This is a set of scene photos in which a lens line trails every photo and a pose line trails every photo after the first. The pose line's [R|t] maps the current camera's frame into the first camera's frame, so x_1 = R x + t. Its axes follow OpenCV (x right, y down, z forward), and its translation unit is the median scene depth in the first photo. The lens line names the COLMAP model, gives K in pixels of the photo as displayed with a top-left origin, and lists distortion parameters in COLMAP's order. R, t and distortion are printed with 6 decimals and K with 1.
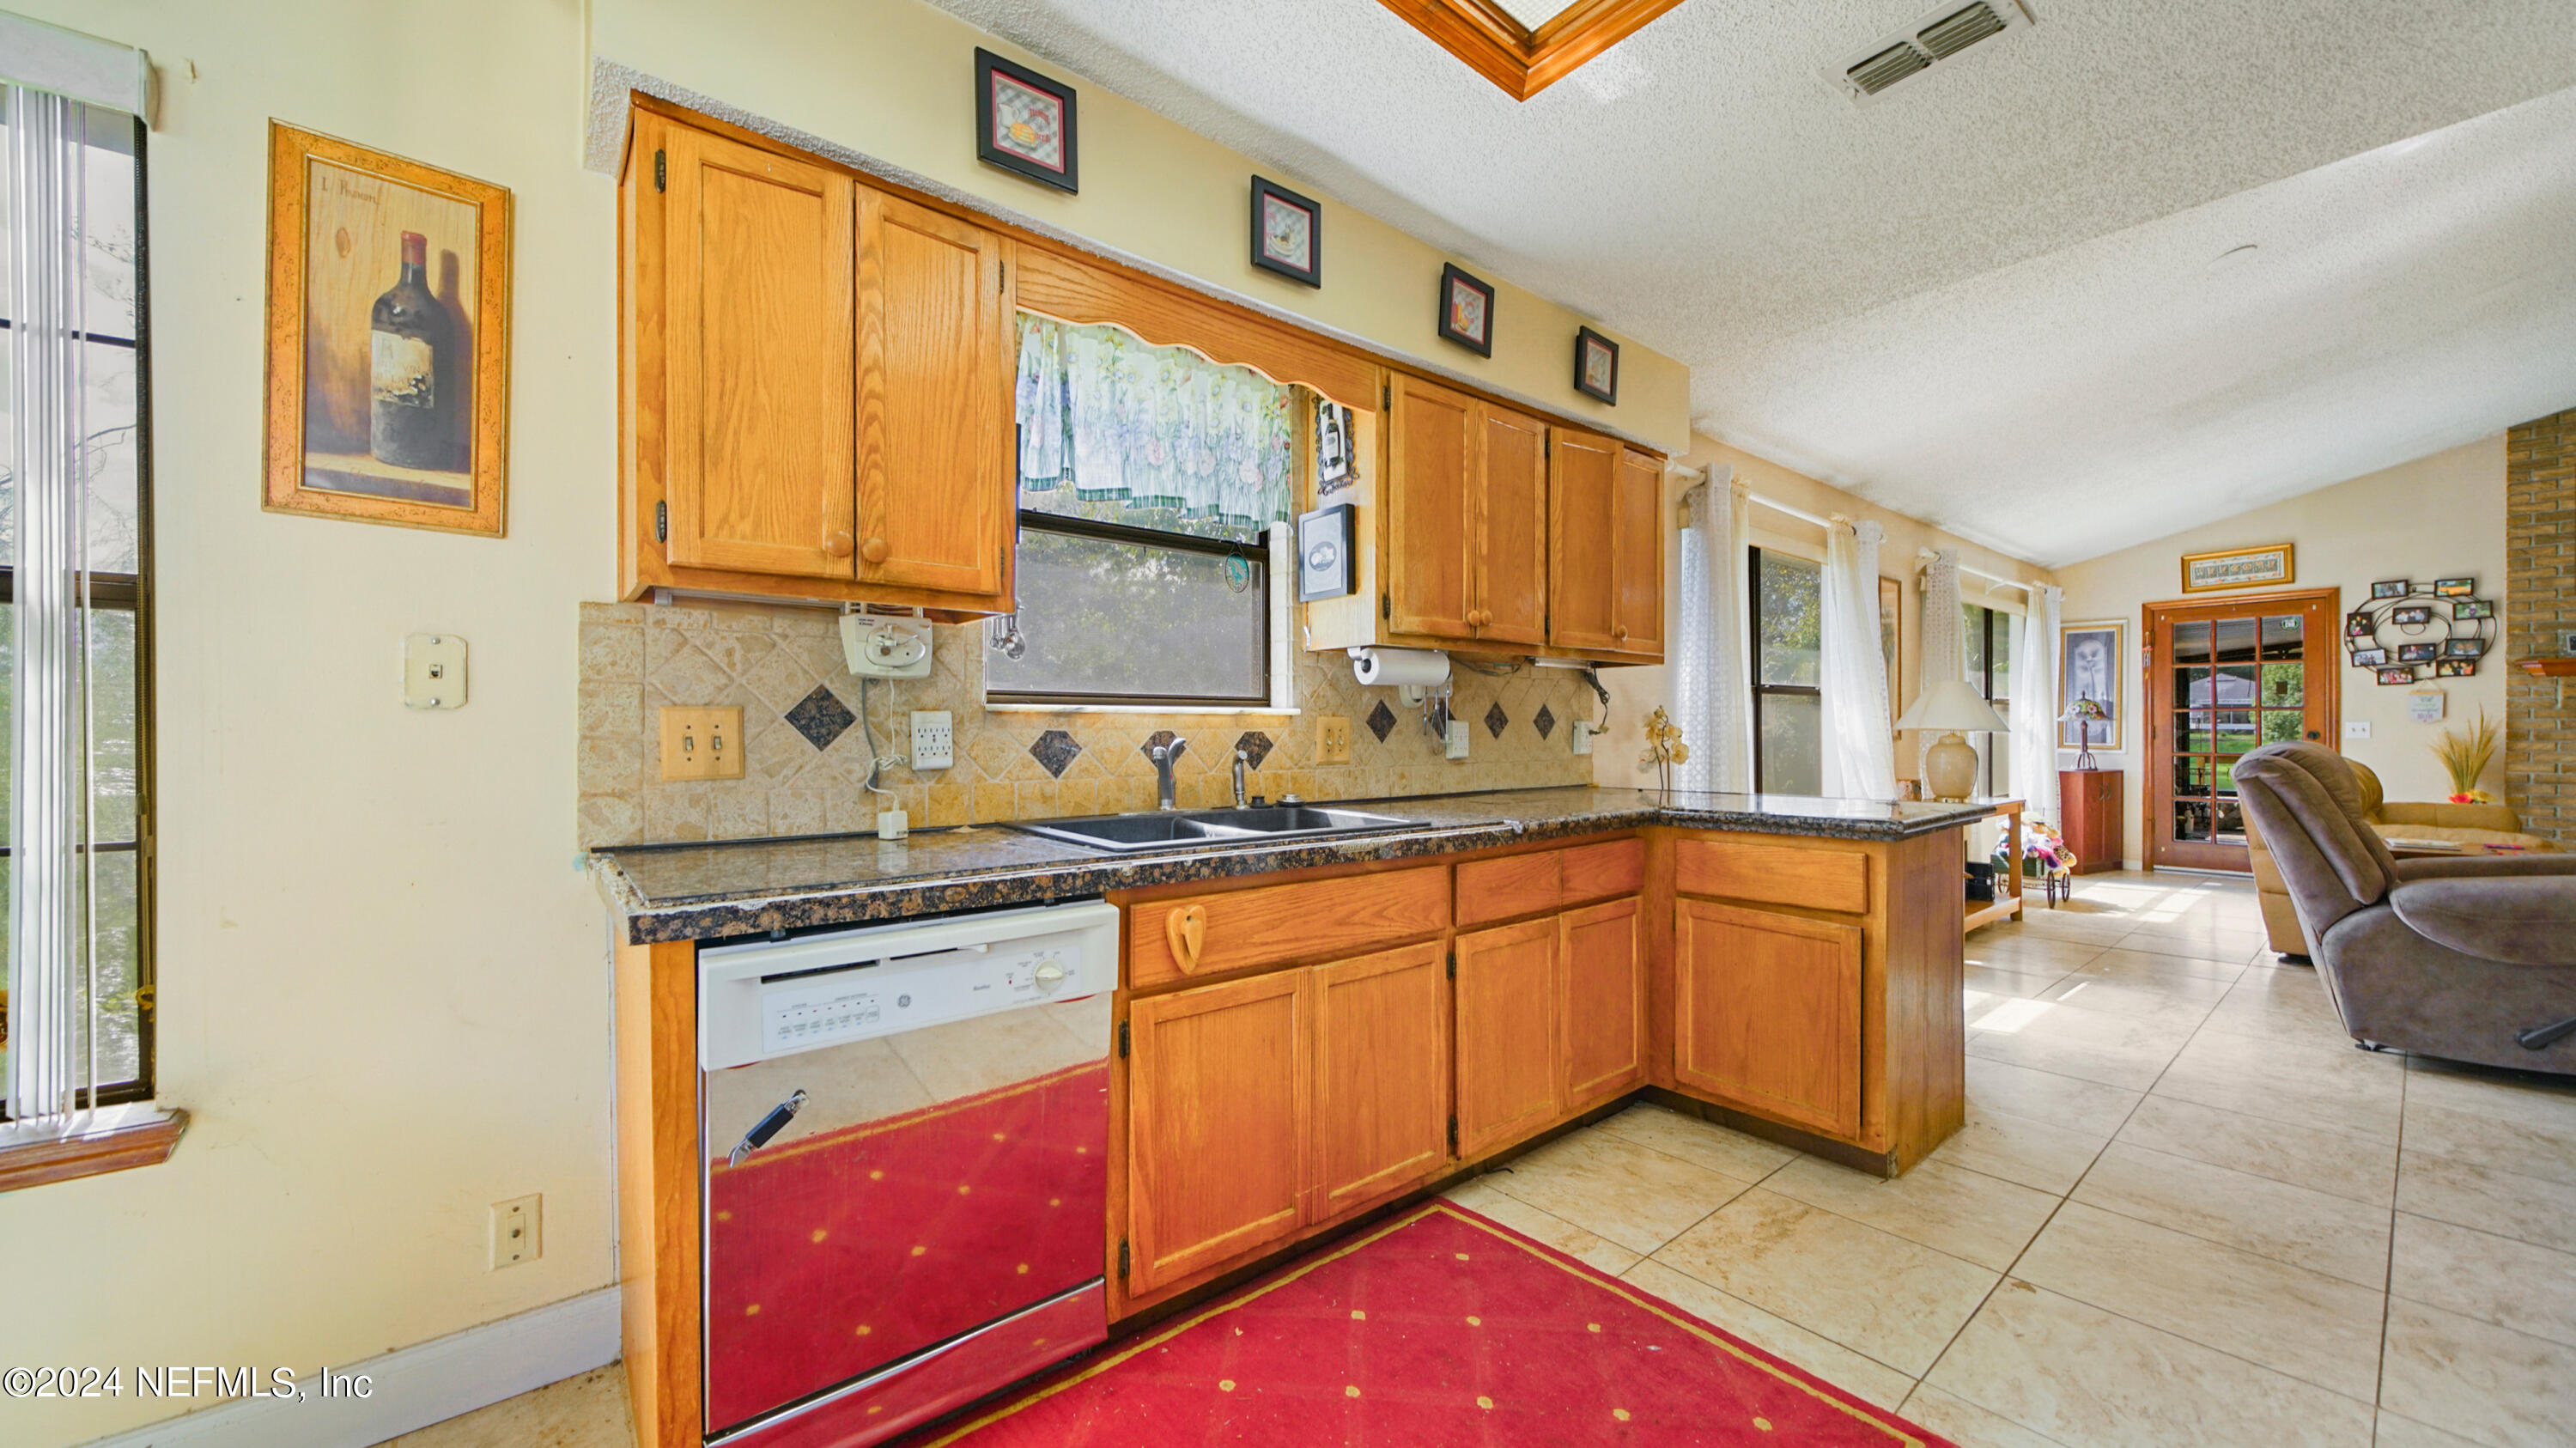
lens RADIAL K [[914.6, 0, 1261.8], [0, 914.6, 743.7], [0, 0, 1]] dist [-0.002671, -0.002423]
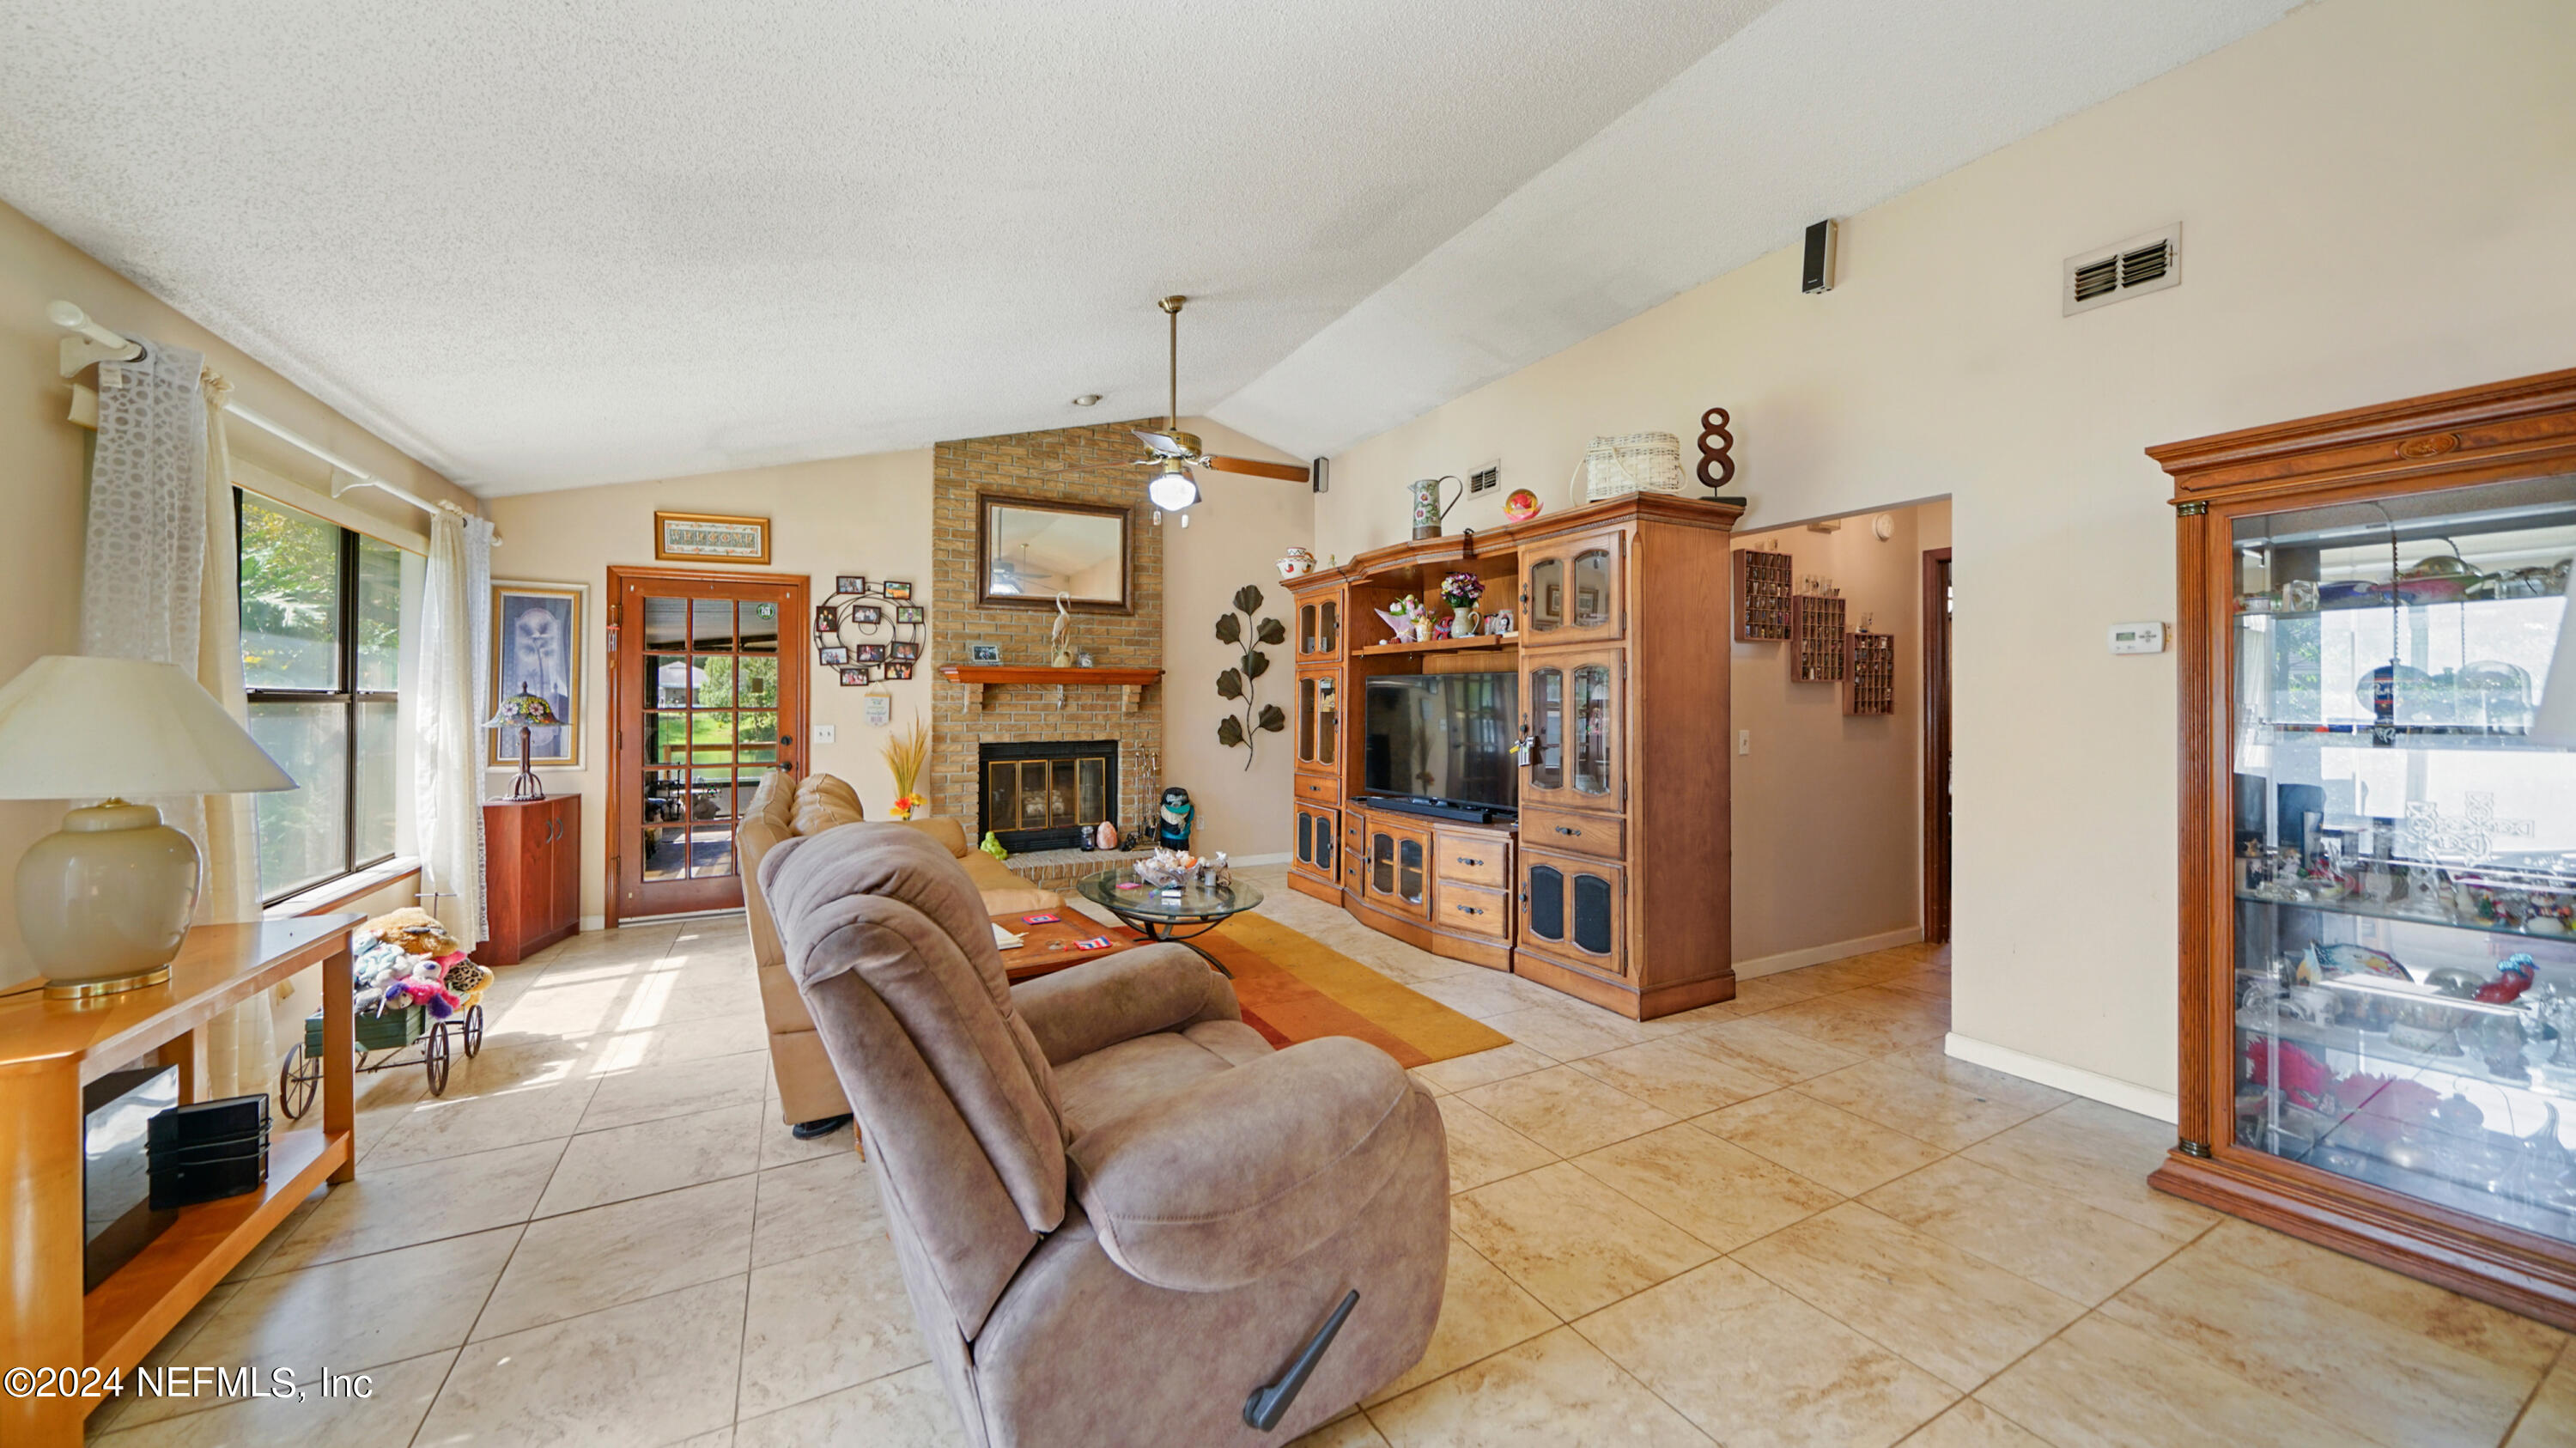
lens RADIAL K [[914.6, 0, 1316.5], [0, 914.6, 677.9], [0, 0, 1]] dist [-0.002671, -0.002423]
pose [[0.147580, 0.031769, 0.988540, 0.800472], [0.017353, 0.999247, -0.034704, -0.067389], [-0.988898, 0.022276, 0.146918, 0.802971]]
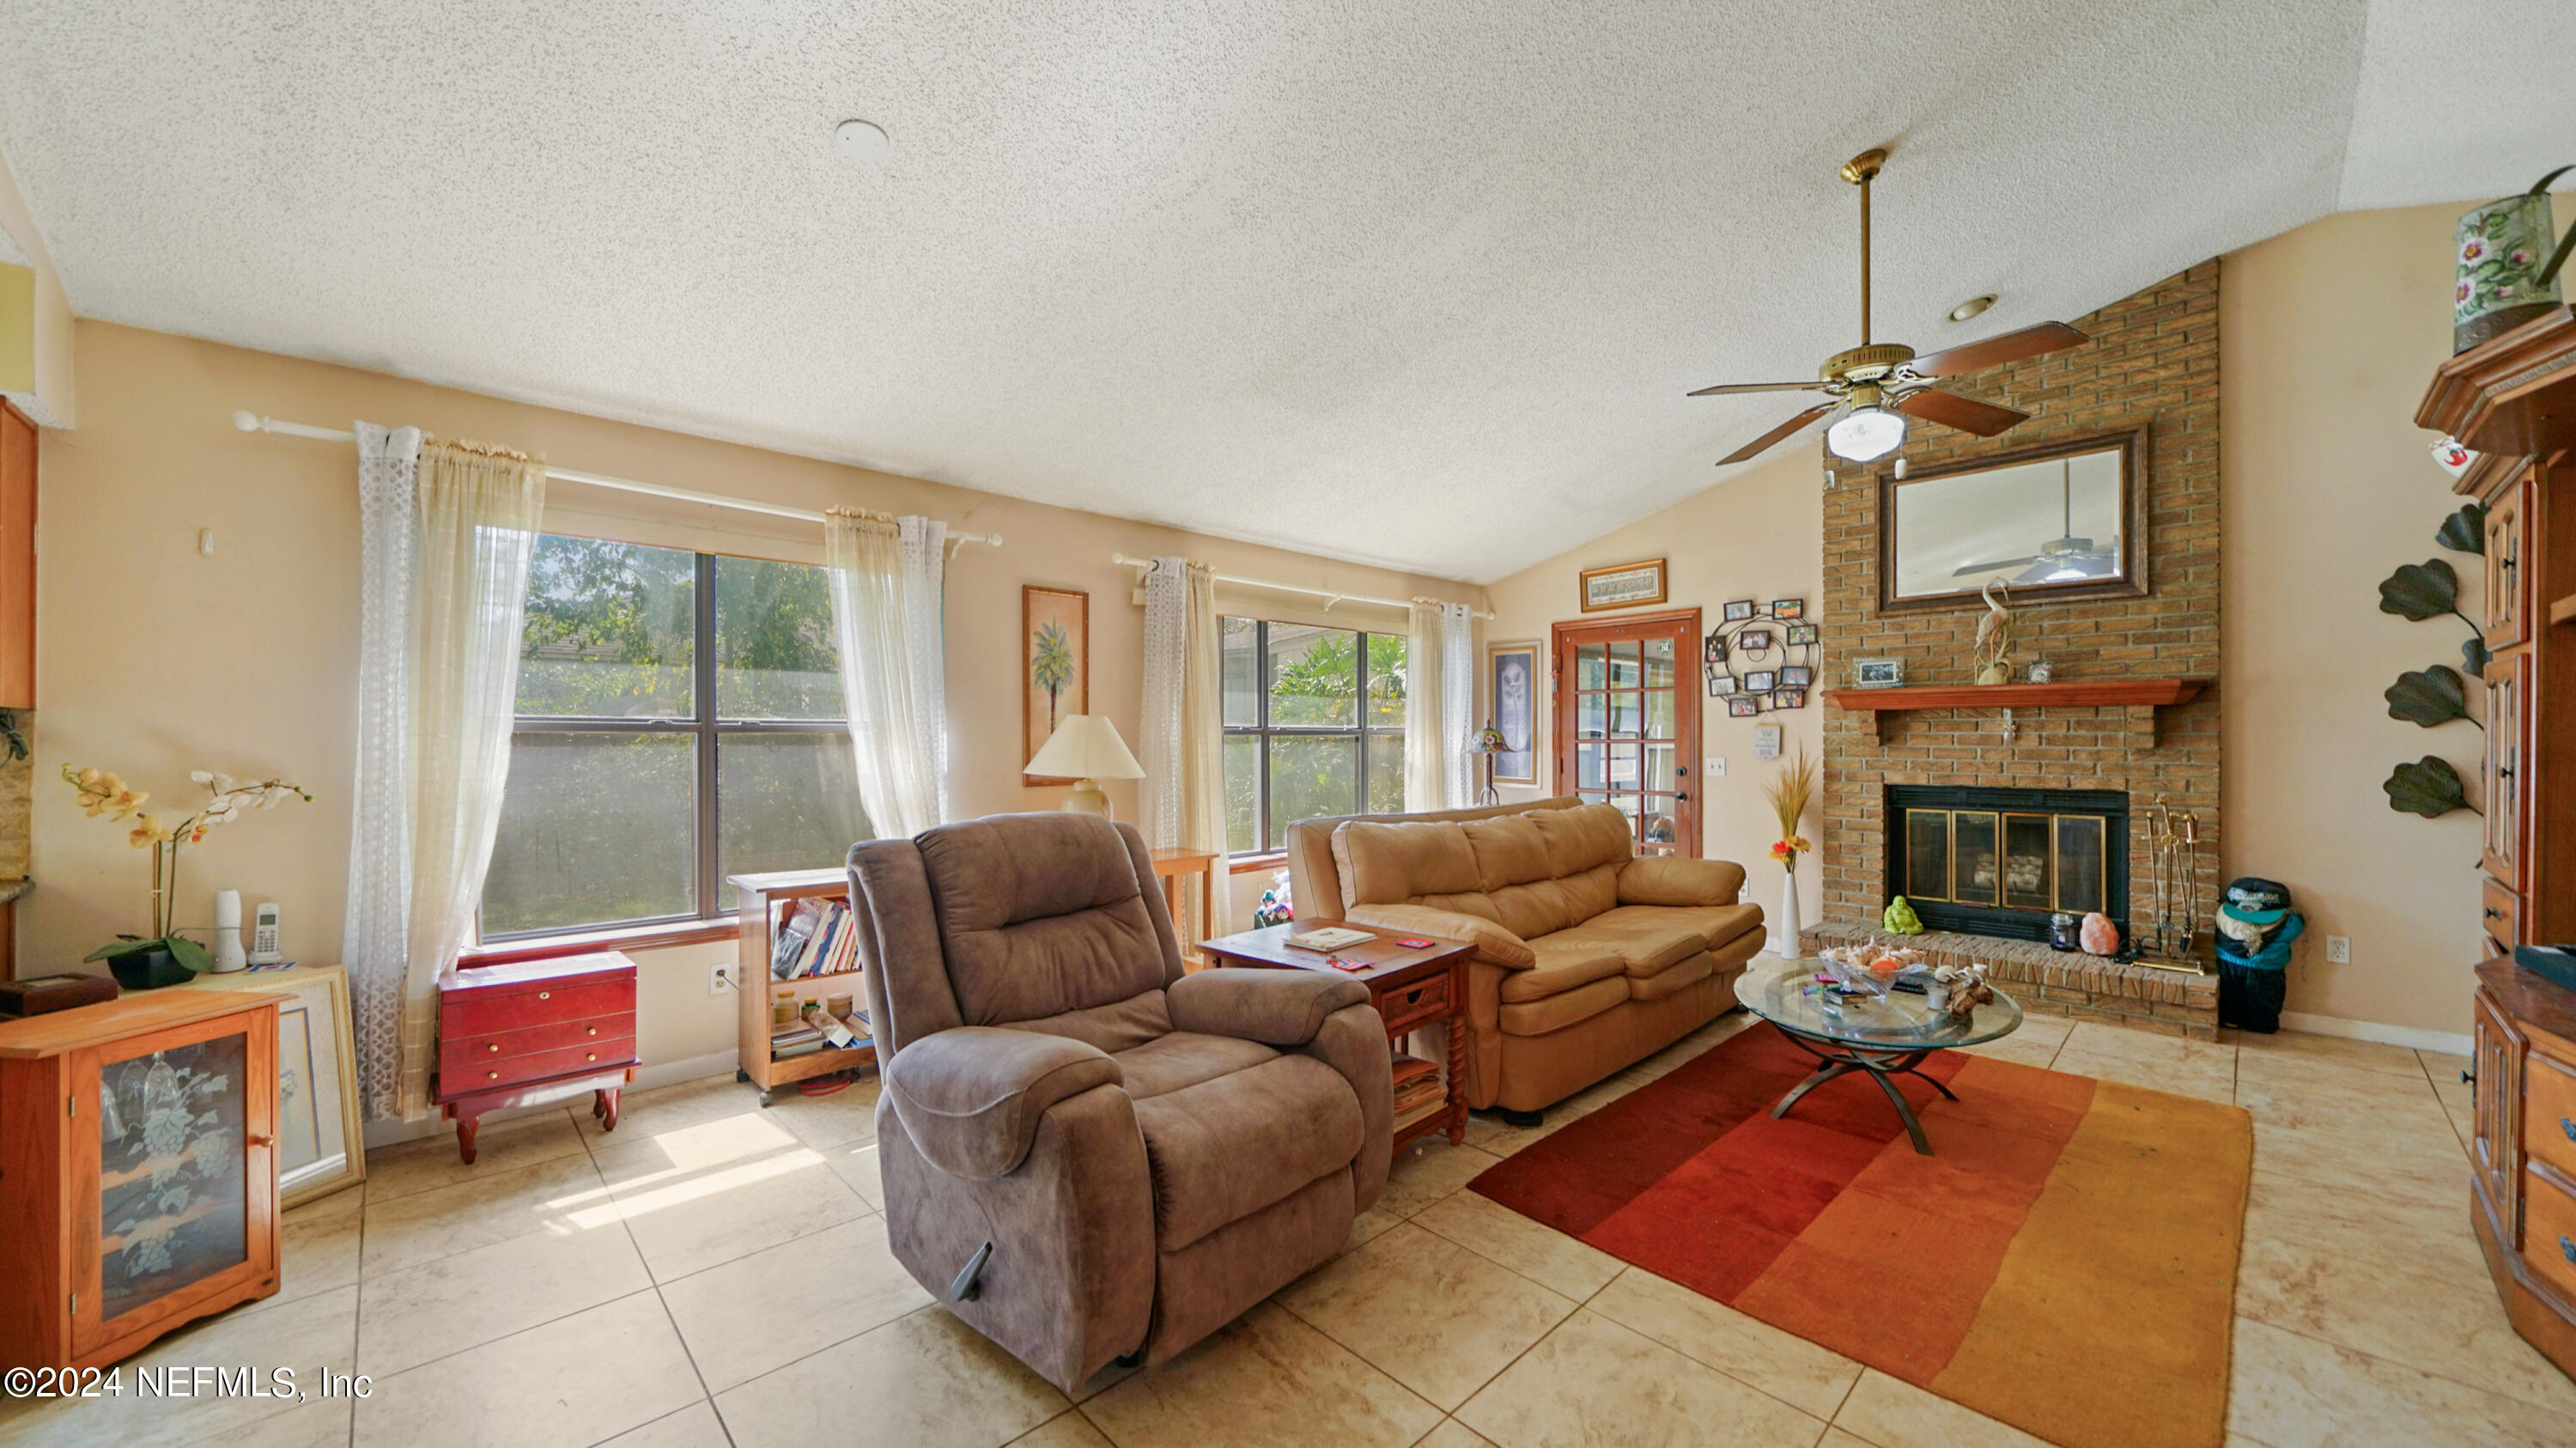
lens RADIAL K [[914.6, 0, 1230.6], [0, 914.6, 758.5], [0, 0, 1]] dist [-0.002671, -0.002423]
pose [[0.997534, 0.004415, 0.070051, 1.431071], [-0.004835, 0.999971, 0.005830, -0.055731], [-0.070024, -0.006154, 0.997526, 0.272848]]
